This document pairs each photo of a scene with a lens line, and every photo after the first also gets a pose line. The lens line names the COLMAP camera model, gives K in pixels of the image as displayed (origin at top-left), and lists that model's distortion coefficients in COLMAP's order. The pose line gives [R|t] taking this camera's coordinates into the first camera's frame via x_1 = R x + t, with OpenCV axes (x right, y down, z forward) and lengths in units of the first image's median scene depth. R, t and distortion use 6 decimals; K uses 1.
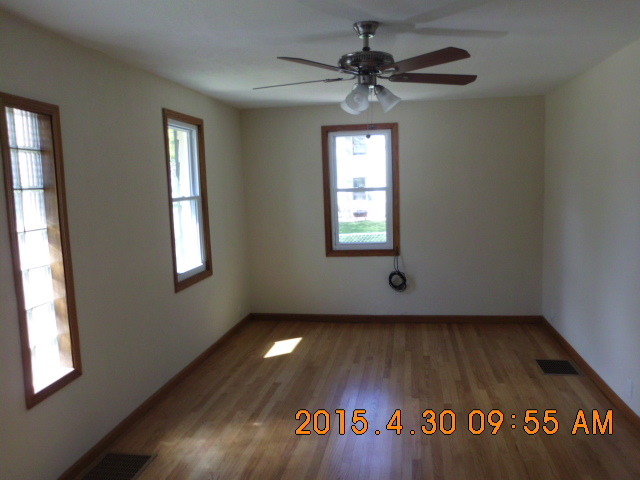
lens RADIAL K [[567.1, 0, 320.0], [0, 567.1, 240.0], [0, 0, 1]] dist [0.072825, 0.006448]
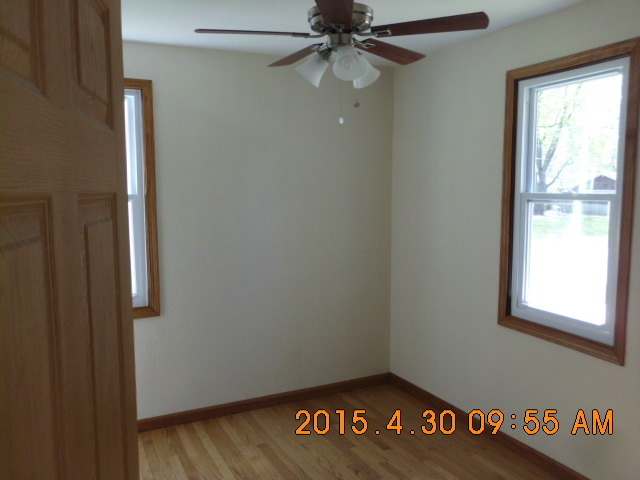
lens RADIAL K [[567.1, 0, 320.0], [0, 567.1, 240.0], [0, 0, 1]] dist [0.072825, 0.006448]
pose [[0.597318, 0.117932, -0.793287, 0.330287], [-0.102654, 0.992236, 0.070213, -0.069804], [0.795408, 0.039494, 0.604786, 0.563482]]
